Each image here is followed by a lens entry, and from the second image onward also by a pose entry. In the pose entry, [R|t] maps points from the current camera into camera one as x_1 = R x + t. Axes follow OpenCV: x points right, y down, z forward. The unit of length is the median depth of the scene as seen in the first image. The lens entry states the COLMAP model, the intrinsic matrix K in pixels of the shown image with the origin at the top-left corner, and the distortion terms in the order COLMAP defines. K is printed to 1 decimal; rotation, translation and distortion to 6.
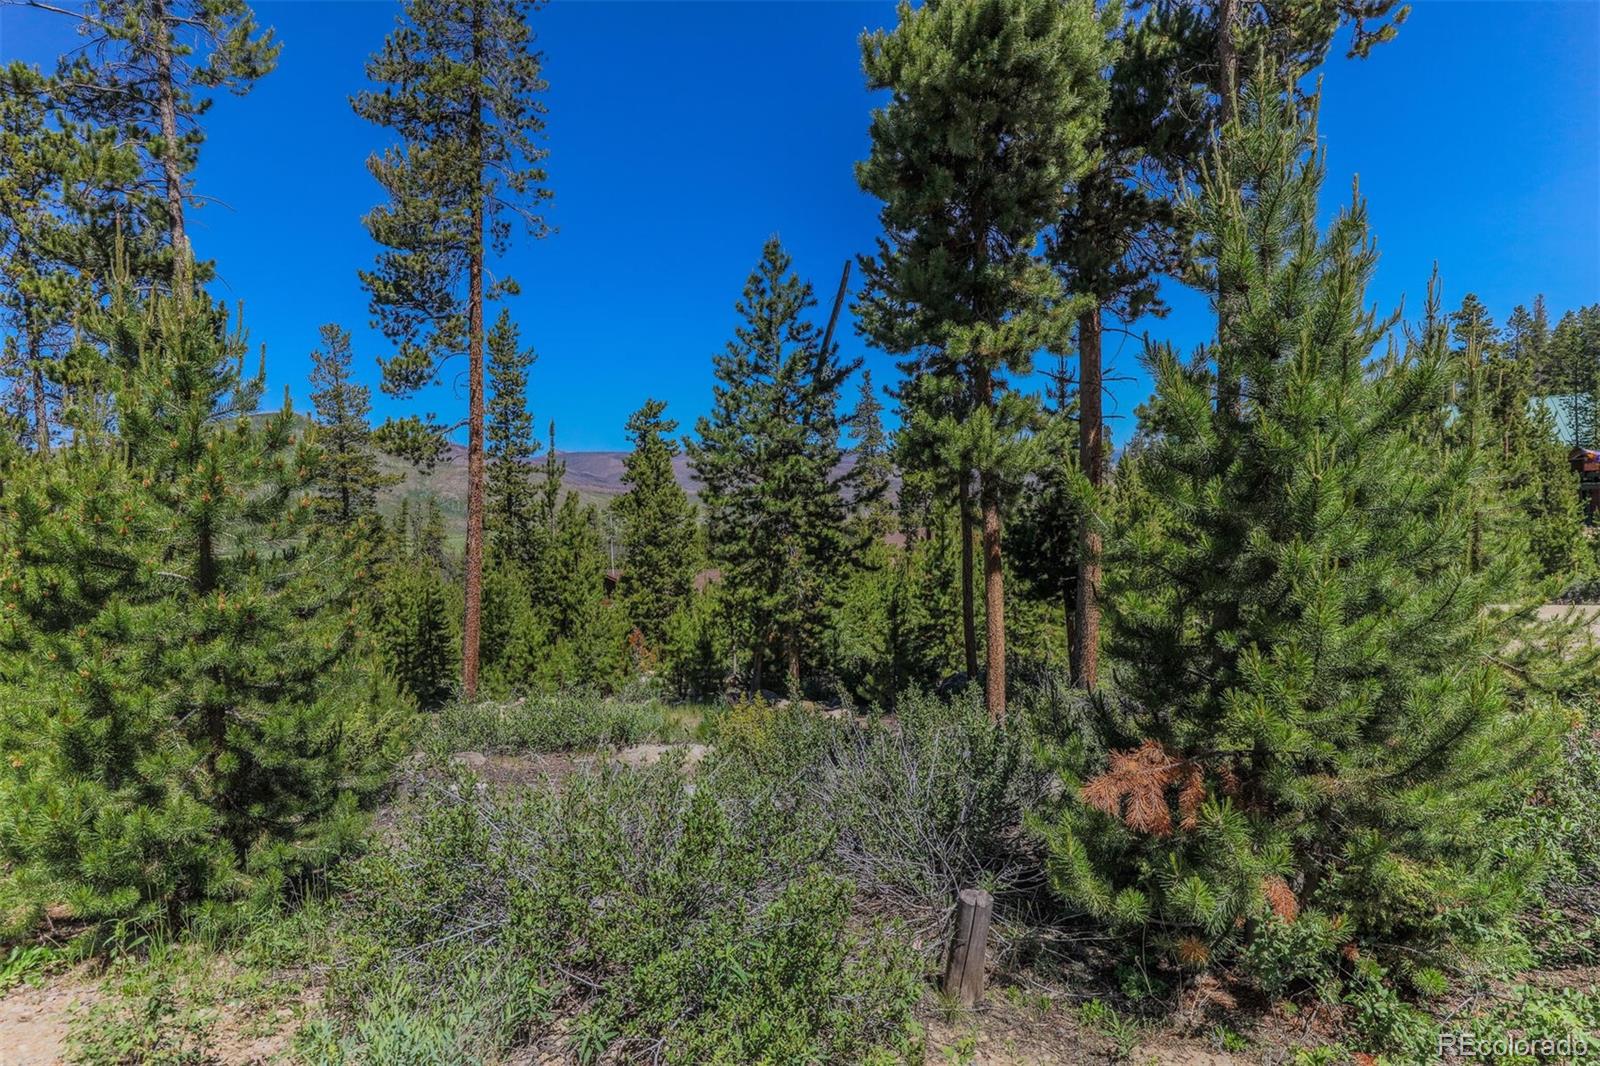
lens RADIAL K [[746.1, 0, 807.9], [0, 746.1, 531.2], [0, 0, 1]] dist [0.014799, 0.000034]
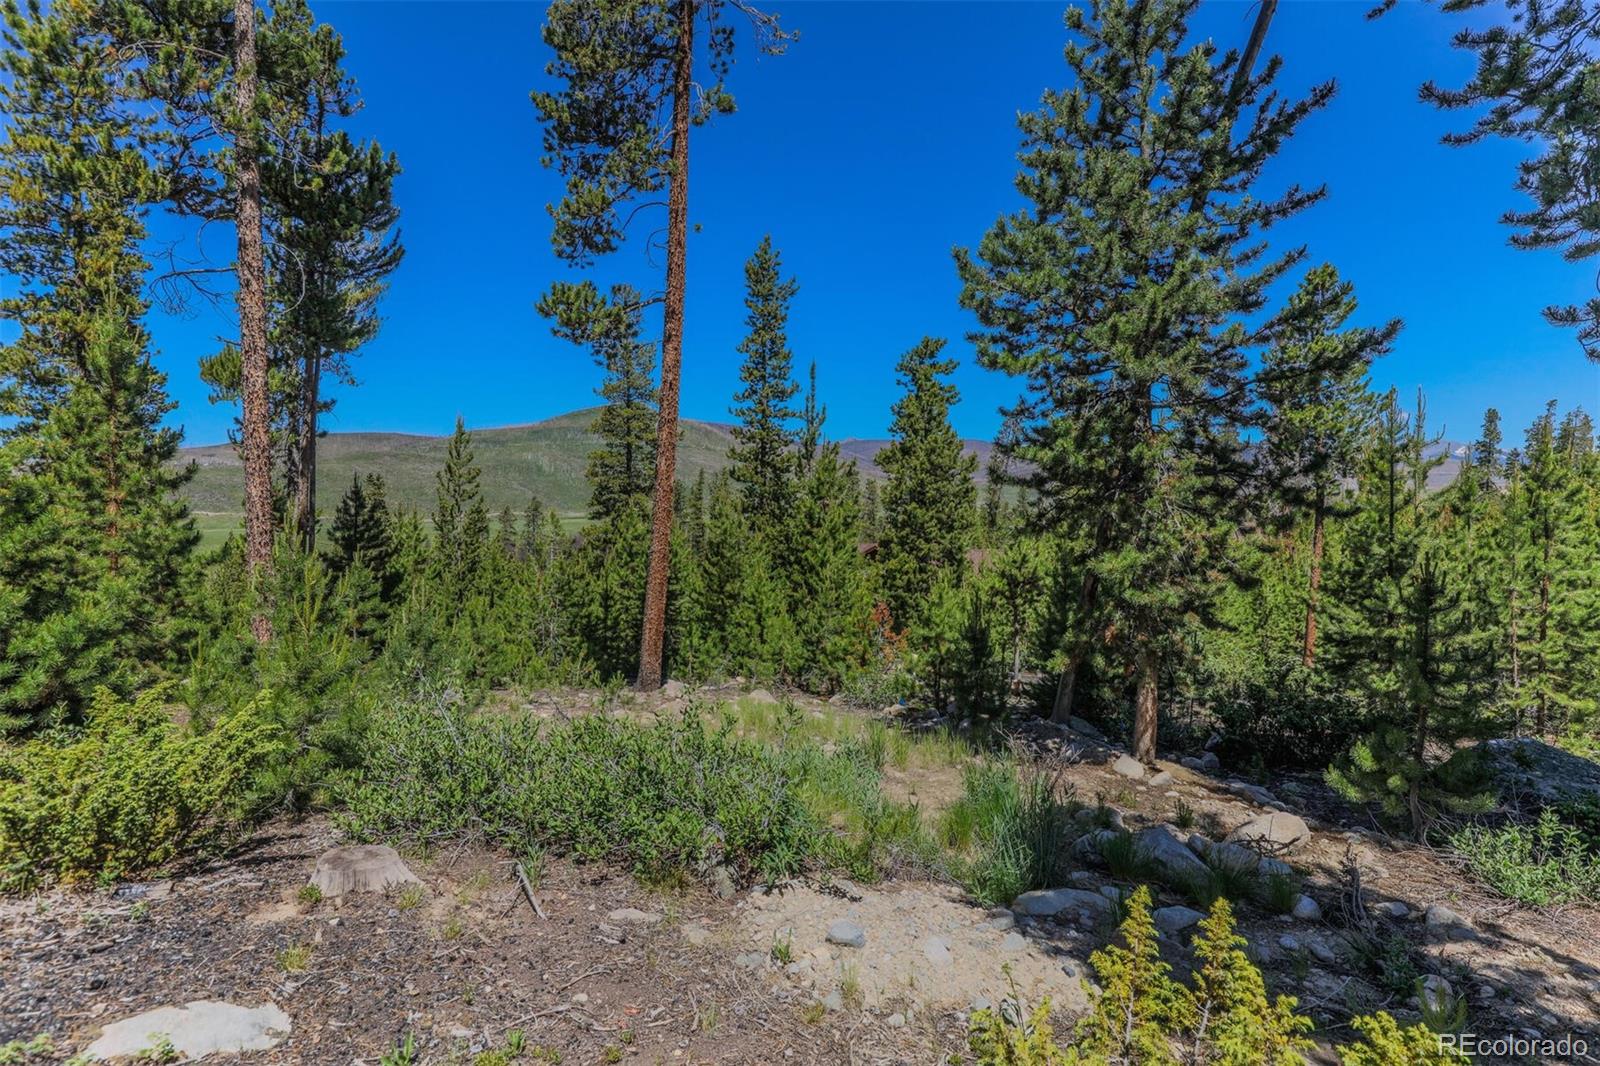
lens RADIAL K [[746.1, 0, 807.9], [0, 746.1, 531.2], [0, 0, 1]] dist [0.014799, 0.000034]
pose [[0.931872, 0.047689, -0.359638, -0.028571], [-0.038872, 0.998741, 0.031712, 0.029976], [0.360698, -0.015571, 0.932553, 0.212470]]
